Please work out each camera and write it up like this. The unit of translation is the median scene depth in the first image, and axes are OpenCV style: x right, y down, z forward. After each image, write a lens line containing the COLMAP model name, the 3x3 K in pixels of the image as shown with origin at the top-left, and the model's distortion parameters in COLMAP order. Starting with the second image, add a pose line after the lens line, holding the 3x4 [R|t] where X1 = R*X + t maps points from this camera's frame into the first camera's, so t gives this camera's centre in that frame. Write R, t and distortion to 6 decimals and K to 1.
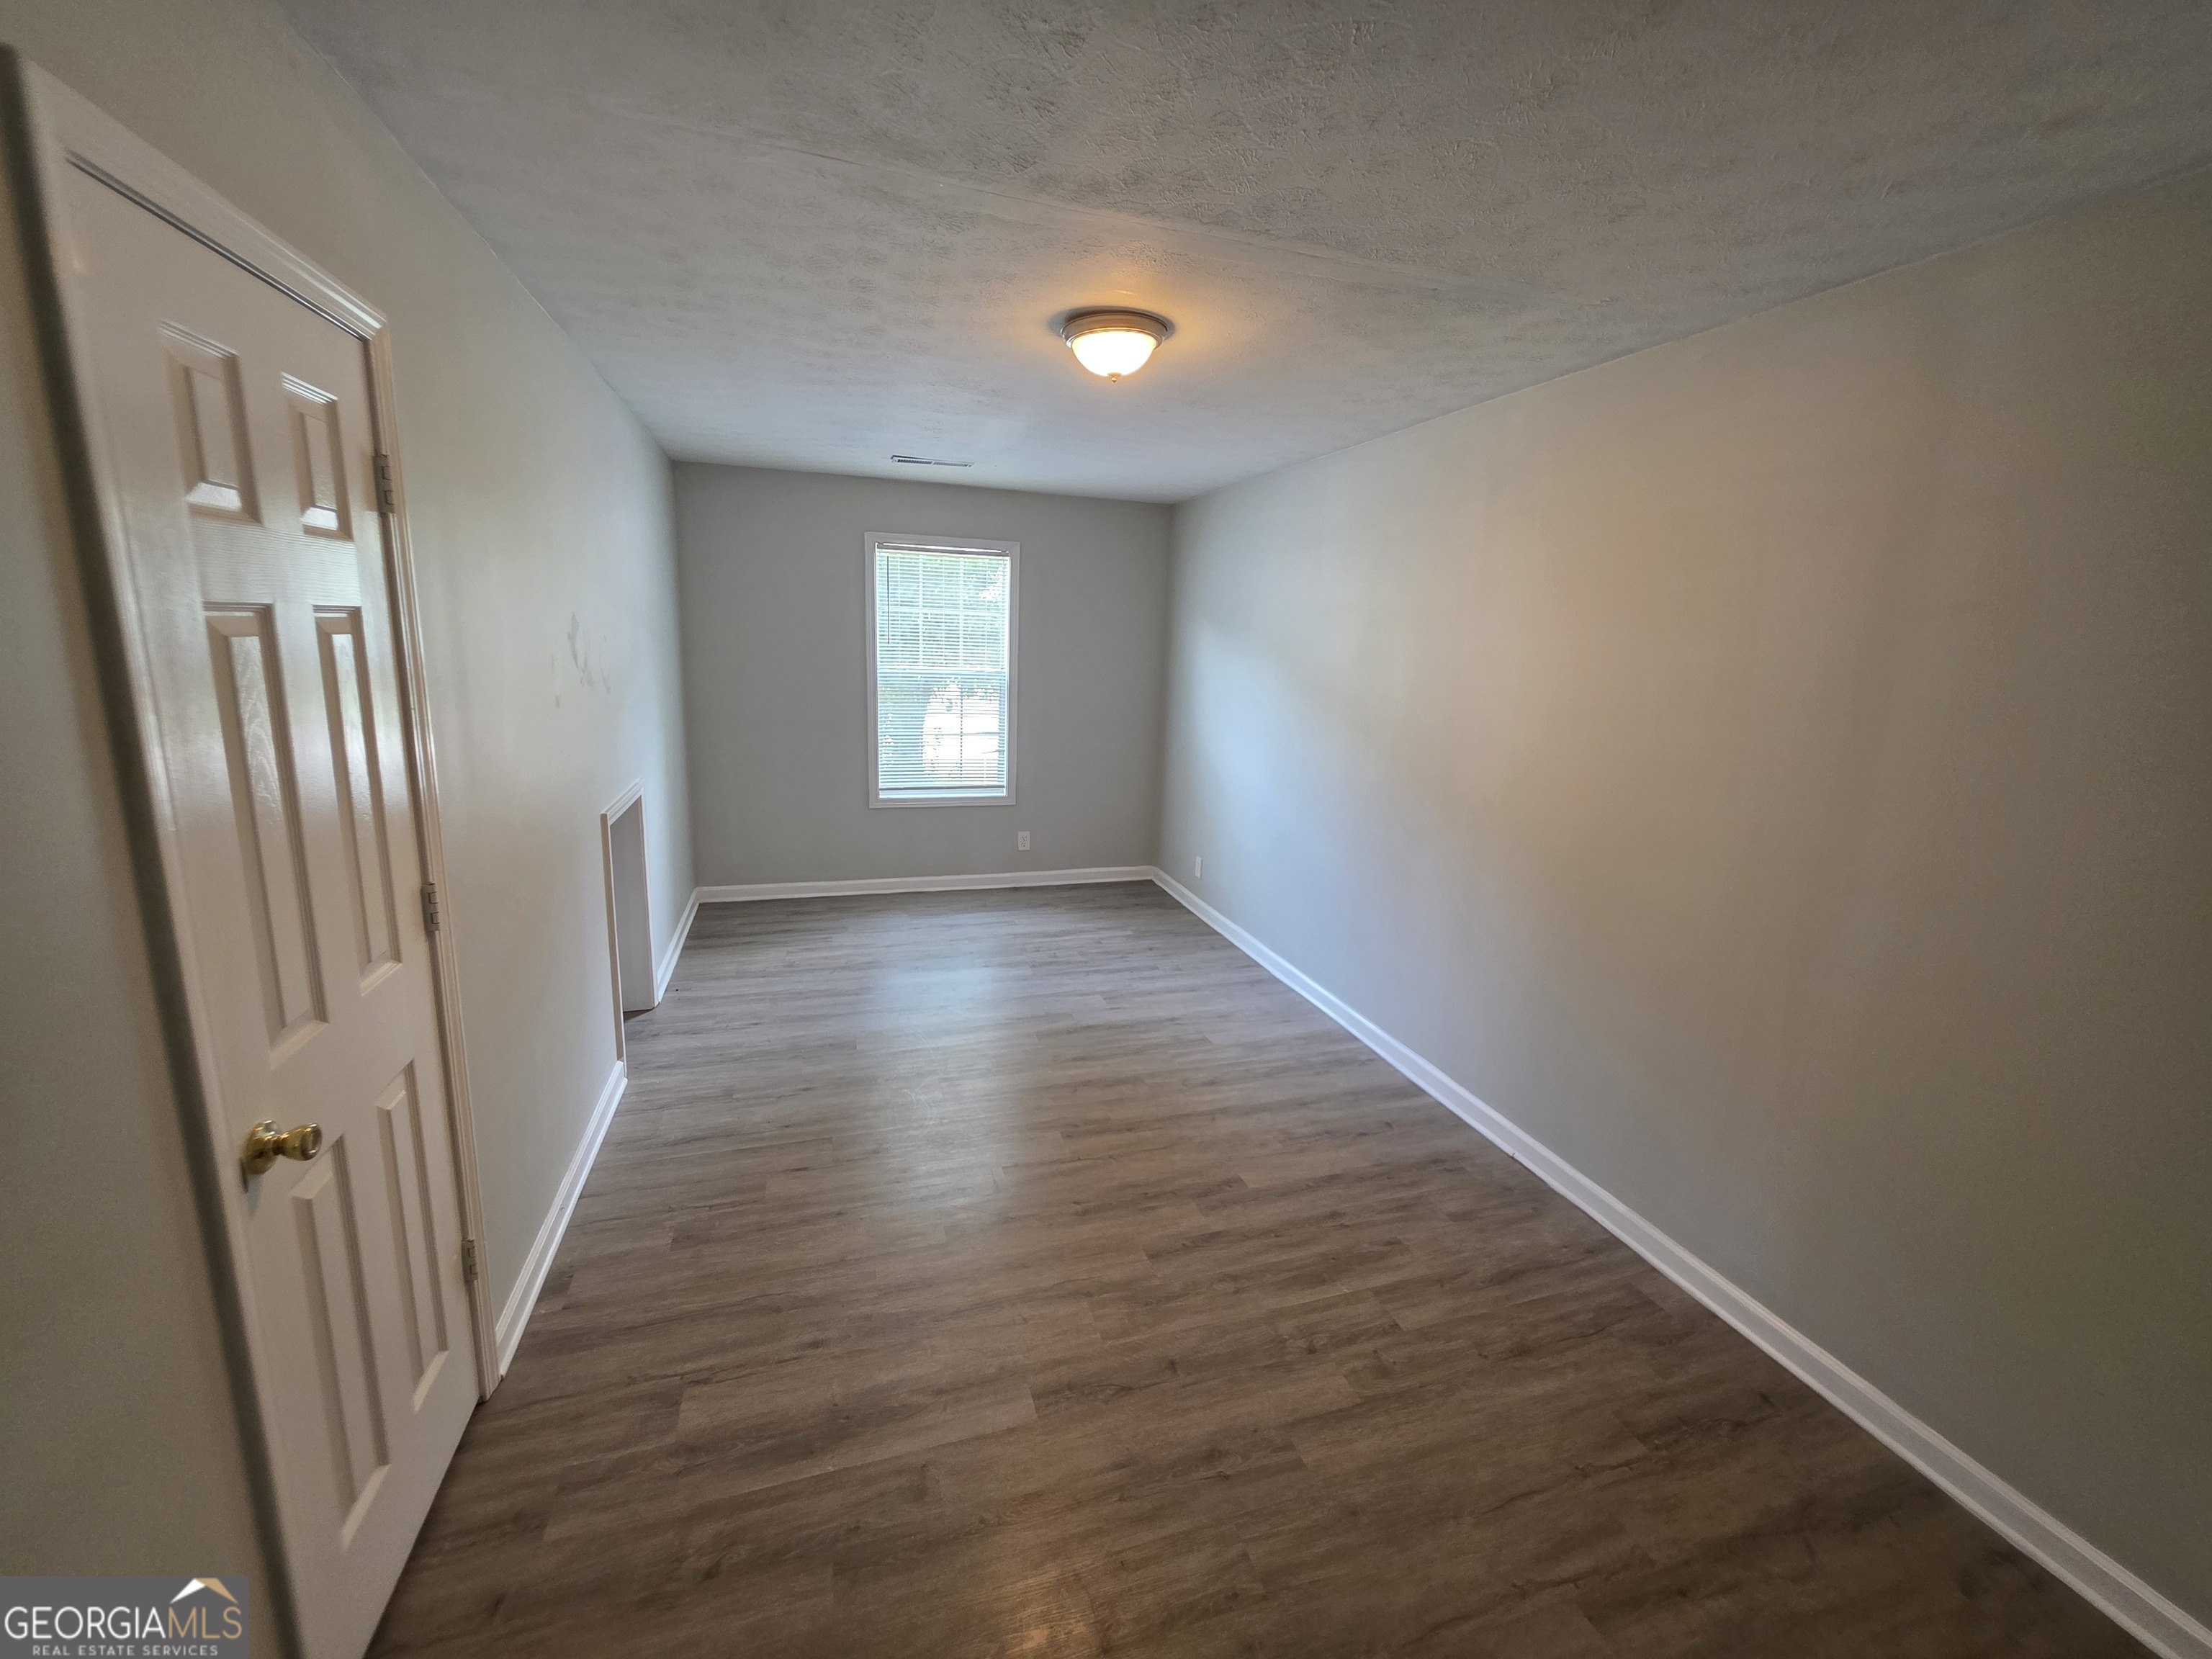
lens RADIAL K [[885.0, 0, 1108.0], [0, 885.0, 815.9], [0, 0, 1]] dist [-0.000151, 0.000150]
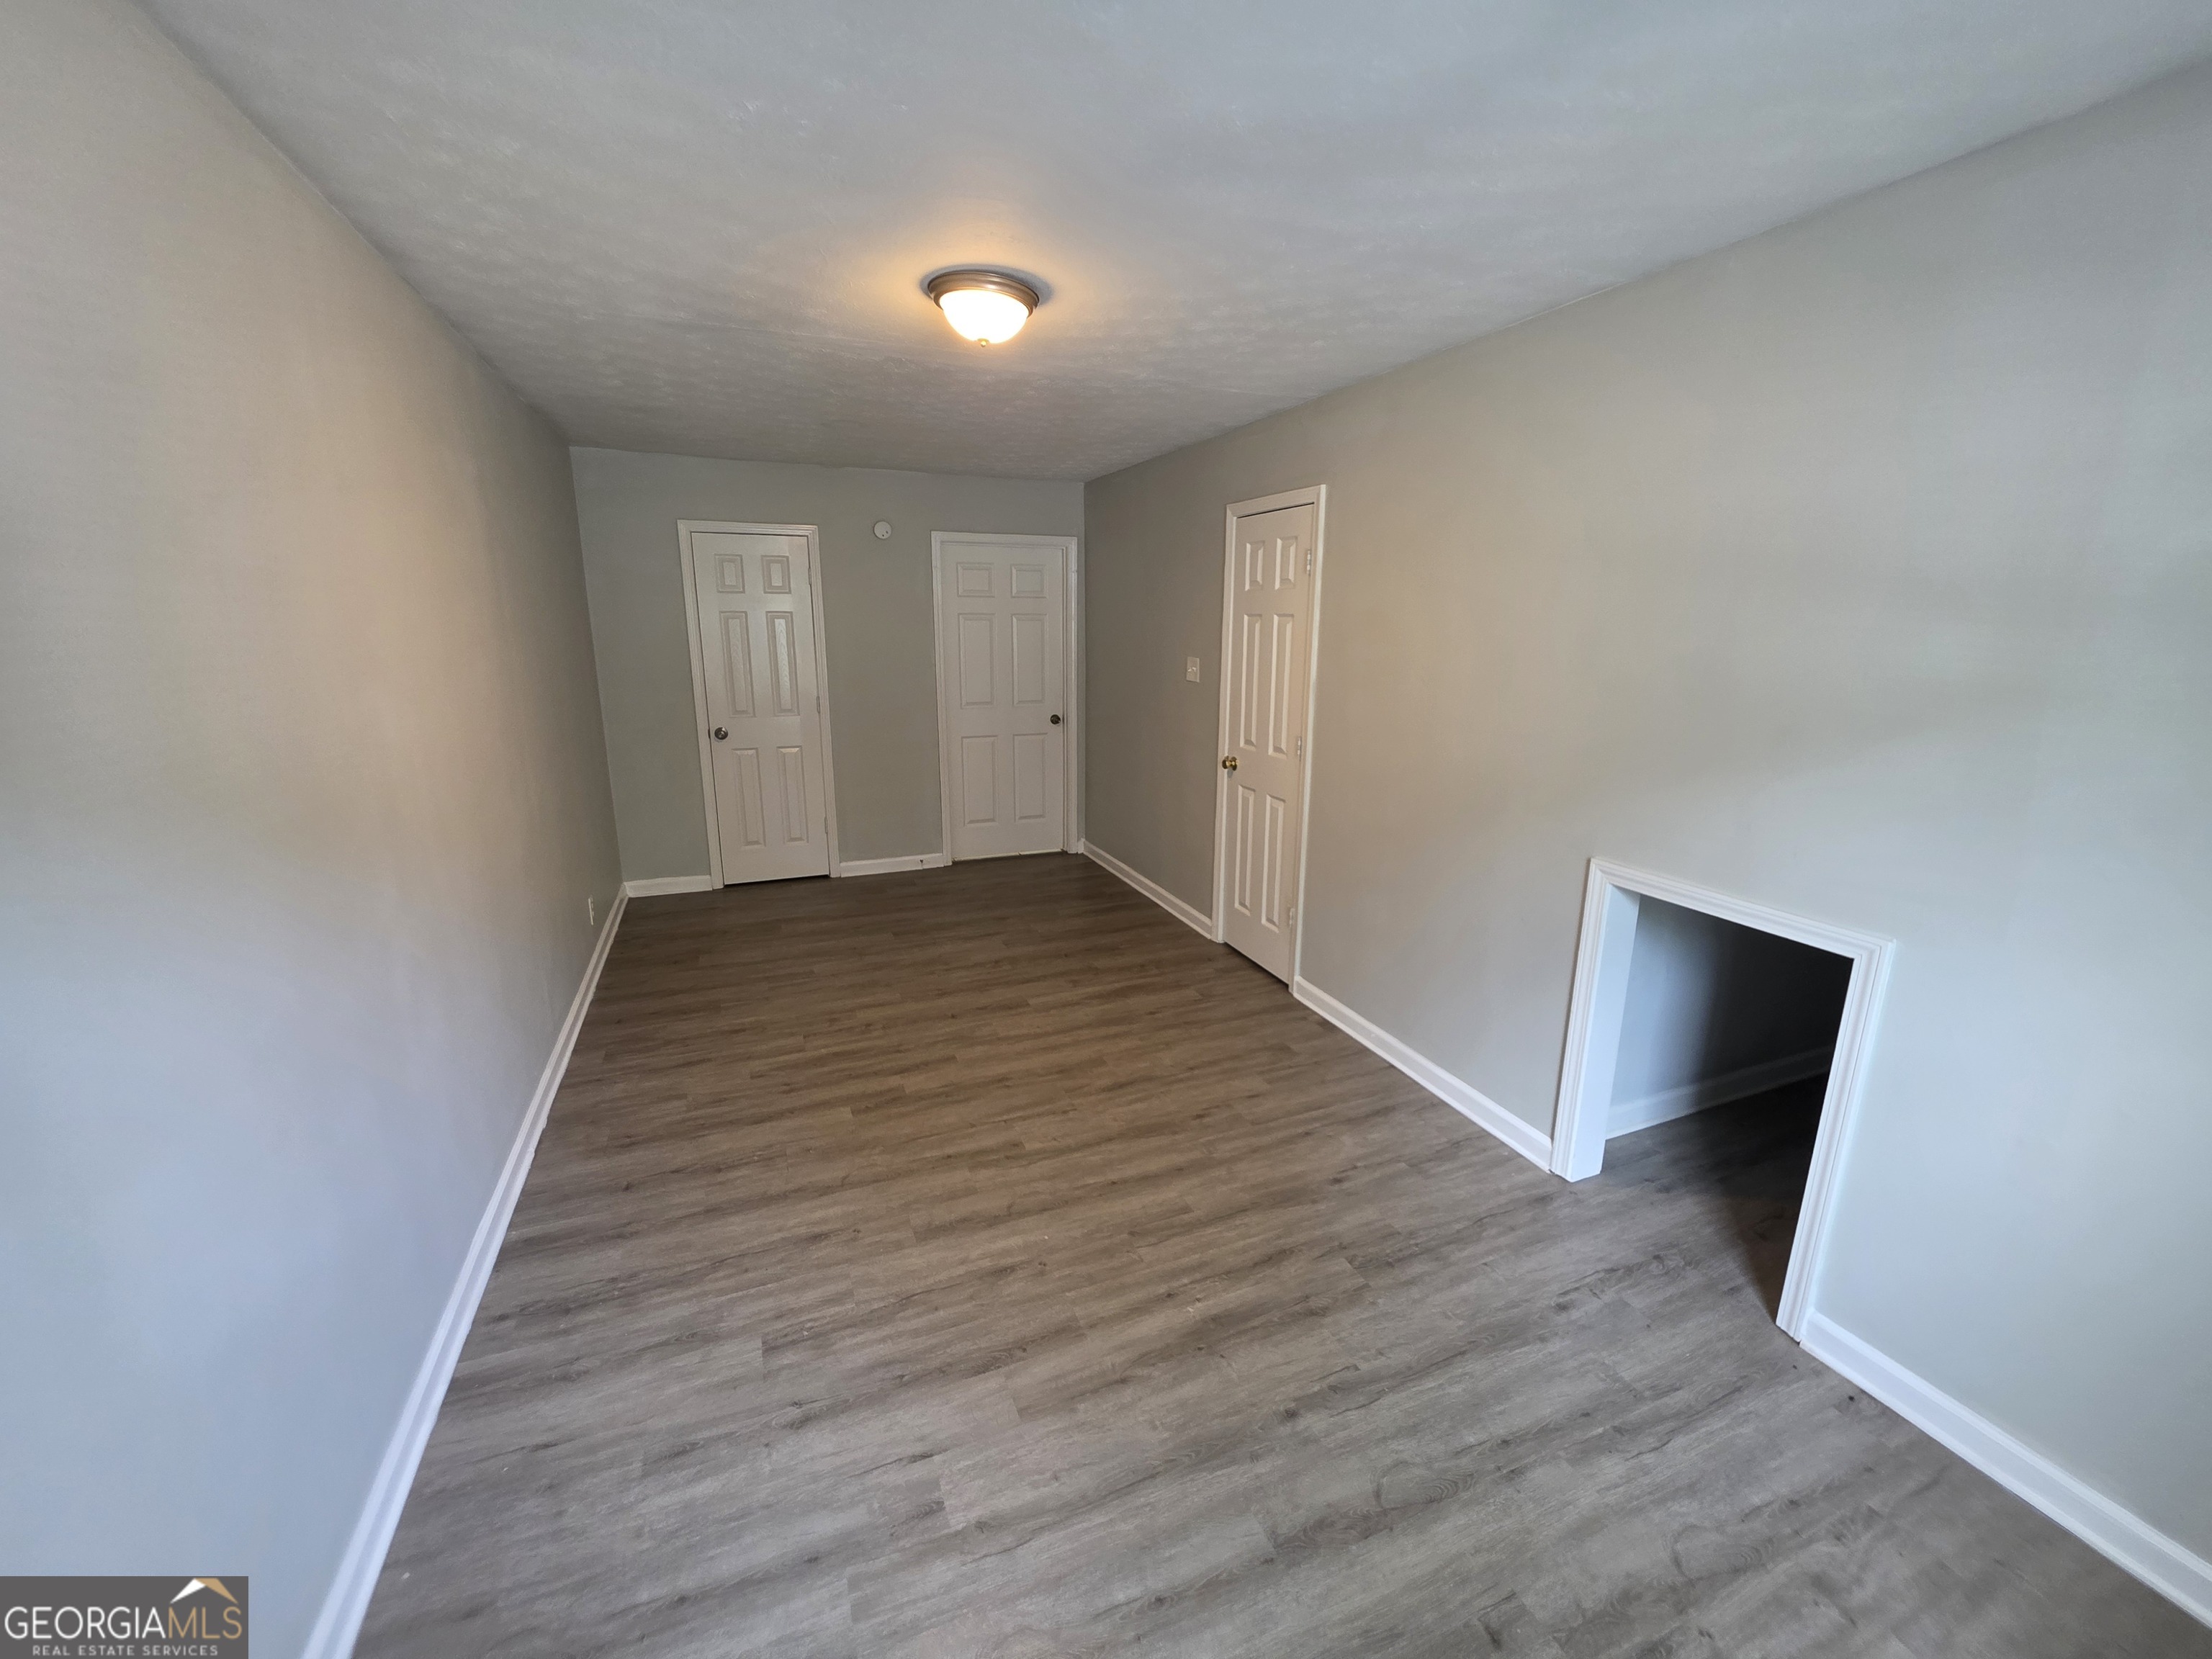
lens RADIAL K [[885.0, 0, 1108.0], [0, 885.0, 815.9], [0, 0, 1]] dist [-0.000151, 0.000150]
pose [[-0.995804, -0.028872, -0.086834, -0.052207], [-0.062089, 0.910251, 0.409376, -0.365930], [0.067222, 0.413050, -0.908224, 1.800201]]
